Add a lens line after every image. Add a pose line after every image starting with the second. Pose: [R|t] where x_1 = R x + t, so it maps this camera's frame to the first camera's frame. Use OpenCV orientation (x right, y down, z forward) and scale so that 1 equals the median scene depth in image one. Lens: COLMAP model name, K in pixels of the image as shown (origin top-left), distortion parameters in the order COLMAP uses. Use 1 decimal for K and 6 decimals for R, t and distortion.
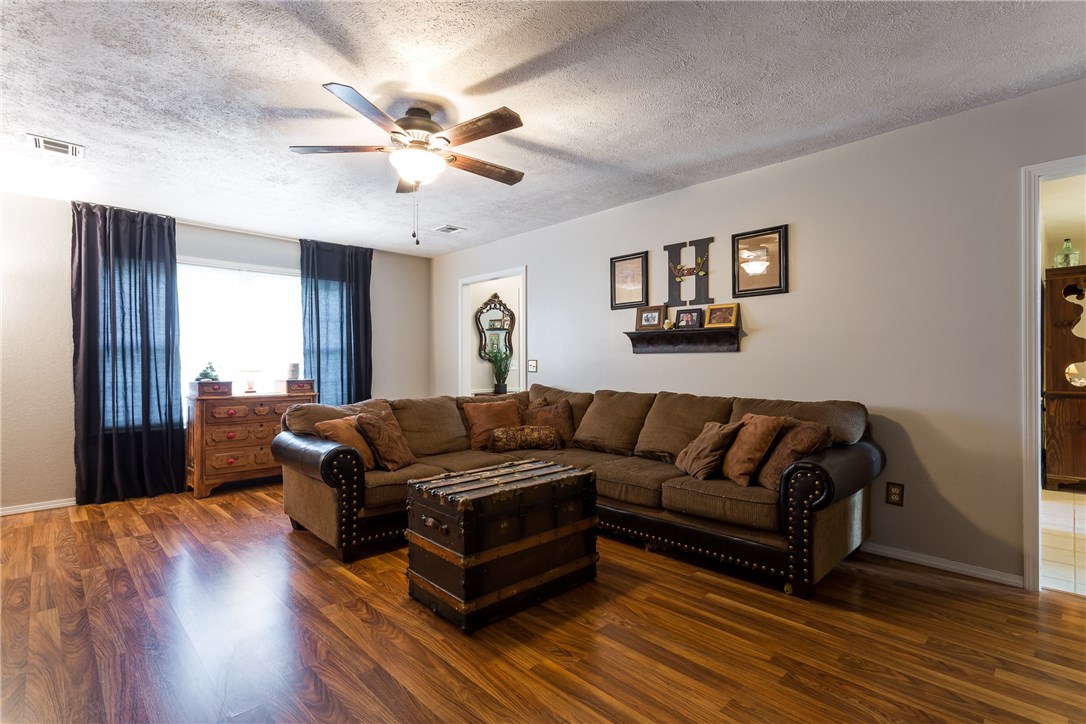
lens RADIAL K [[518.0, 0, 541.1], [0, 518.0, 361.9], [0, 0, 1]] dist [0.002820, 0.000184]
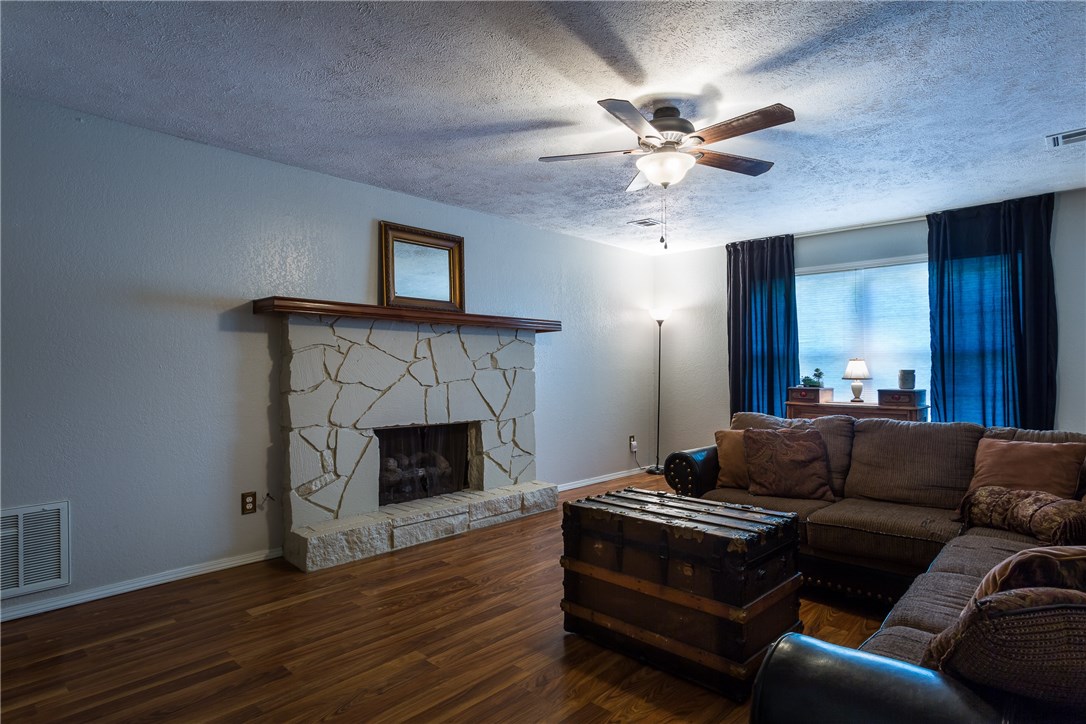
lens RADIAL K [[594.5, 0, 541.0], [0, 594.5, 363.9], [0, 0, 1]] dist [0.000181, -0.000080]
pose [[0.040177, -0.006406, -0.999172, 0.502455], [0.004706, 0.999970, -0.006222, -0.004347], [0.999181, -0.004452, 0.040206, 0.427304]]
